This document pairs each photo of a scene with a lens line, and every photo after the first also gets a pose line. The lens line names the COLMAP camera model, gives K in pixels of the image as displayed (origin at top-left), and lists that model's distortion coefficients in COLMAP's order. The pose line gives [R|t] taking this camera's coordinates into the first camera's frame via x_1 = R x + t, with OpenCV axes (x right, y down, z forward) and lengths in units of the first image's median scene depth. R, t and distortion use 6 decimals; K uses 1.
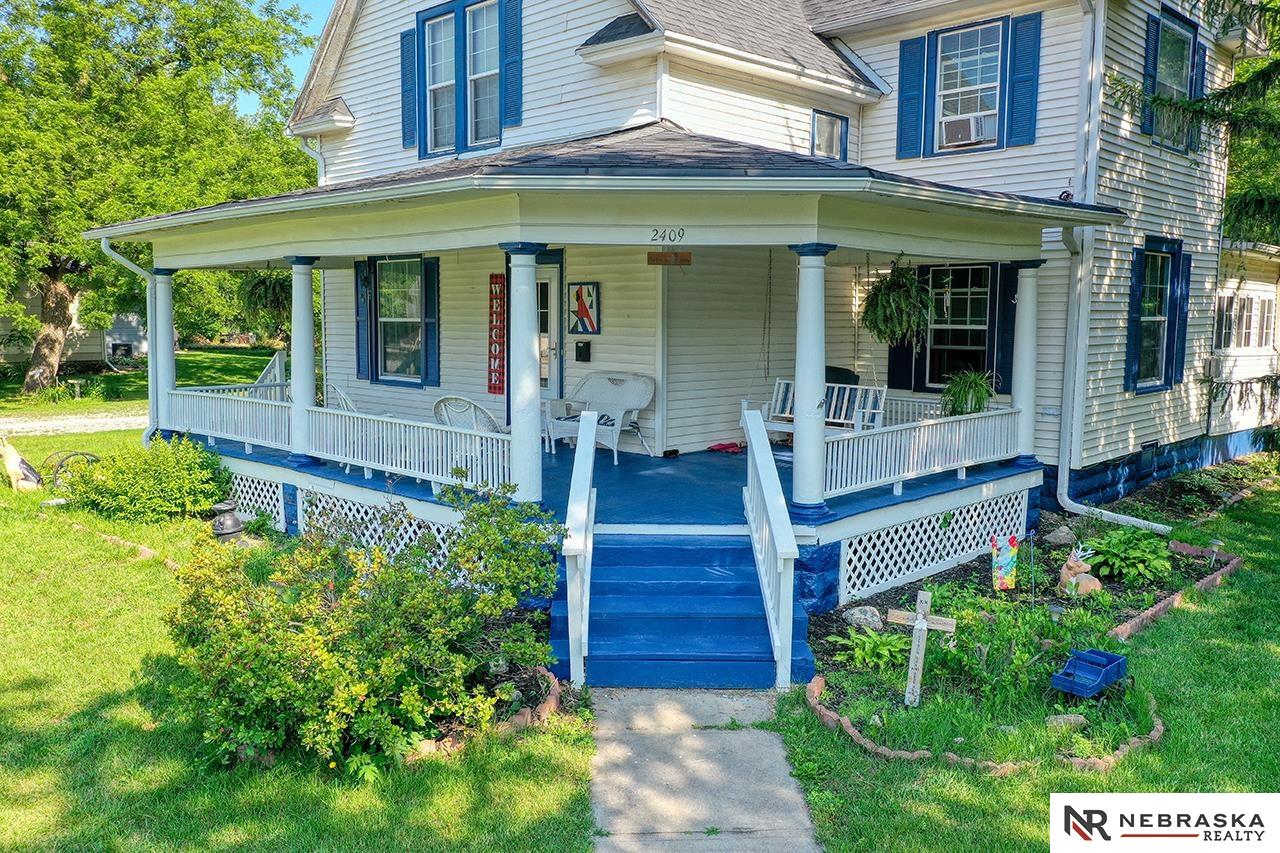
lens RADIAL K [[1026.5, 0, 640.0], [0, 1026.5, 426.7], [0, 0, 1]] dist [0.014189, 0.004877]
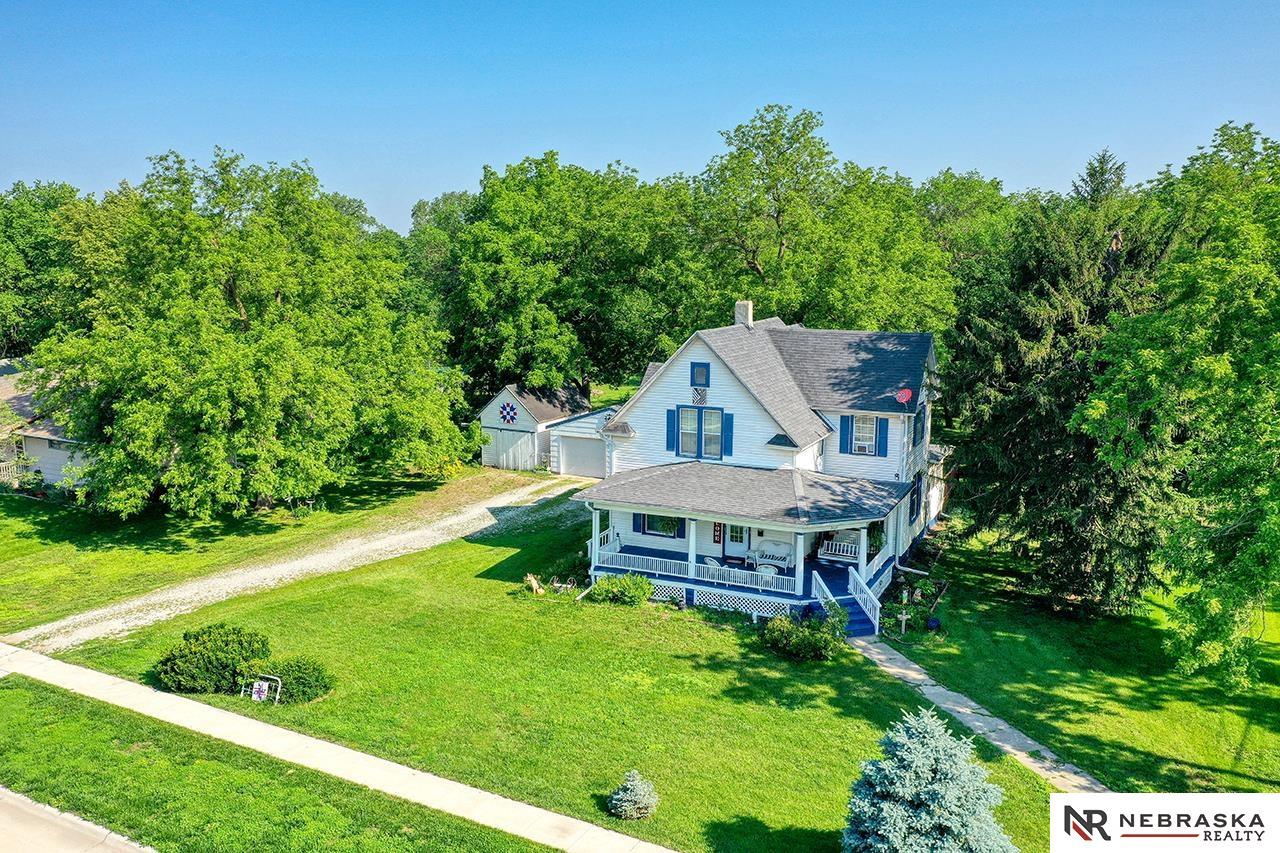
lens RADIAL K [[1026.5, 0, 634.3], [0, 1026.5, 433.6], [0, 0, 1]] dist [0.014189, 0.004877]
pose [[0.948364, -0.059122, 0.311626, -1.361976], [0.039682, 0.996871, 0.068362, -0.599062], [-0.314692, -0.052466, 0.947743, -1.789366]]
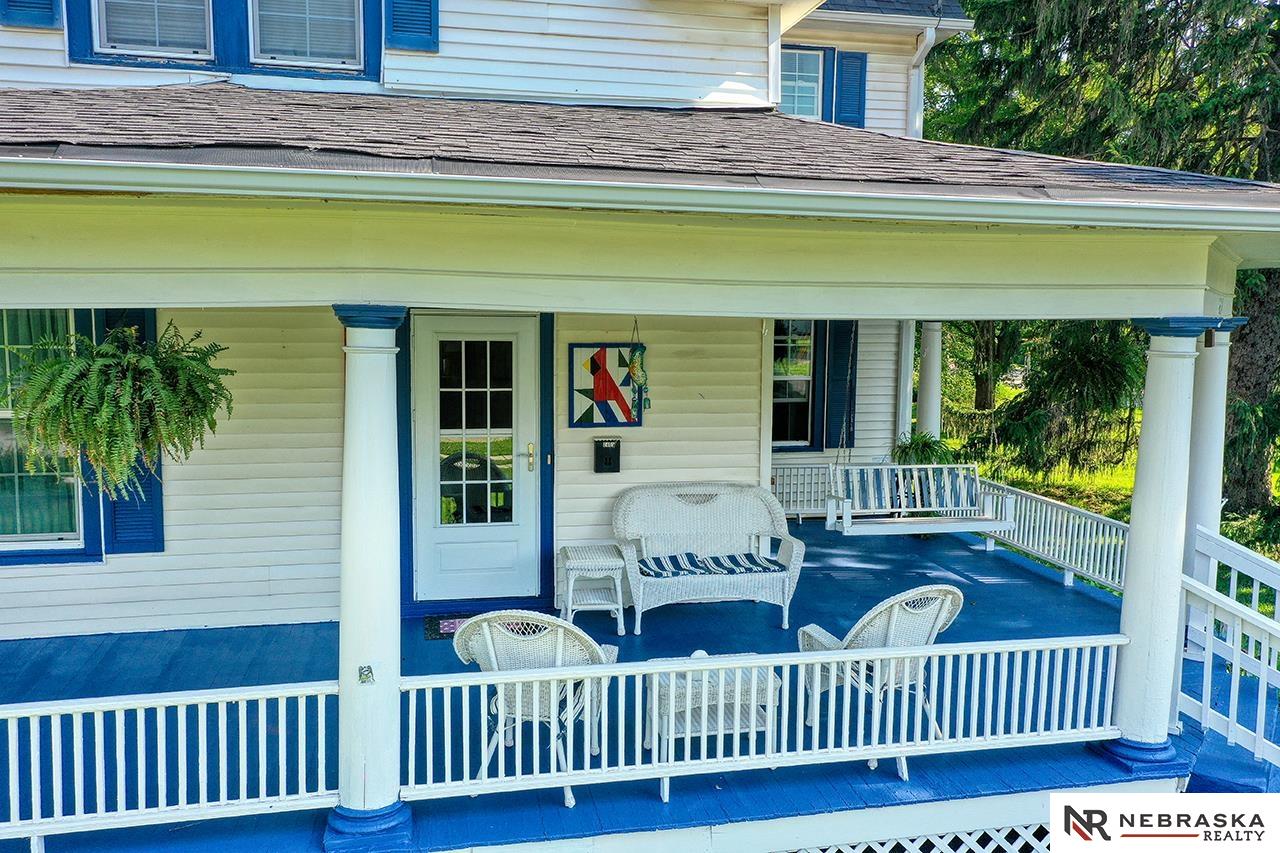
lens RADIAL K [[1026.5, 0, 643.5], [0, 1026.5, 425.9], [0, 0, 1]] dist [0.014189, 0.004877]
pose [[0.549801, -0.090593, 0.830368, -0.551005], [0.087563, 0.994875, 0.050564, -0.120323], [-0.830693, 0.044910, 0.554916, 0.646781]]
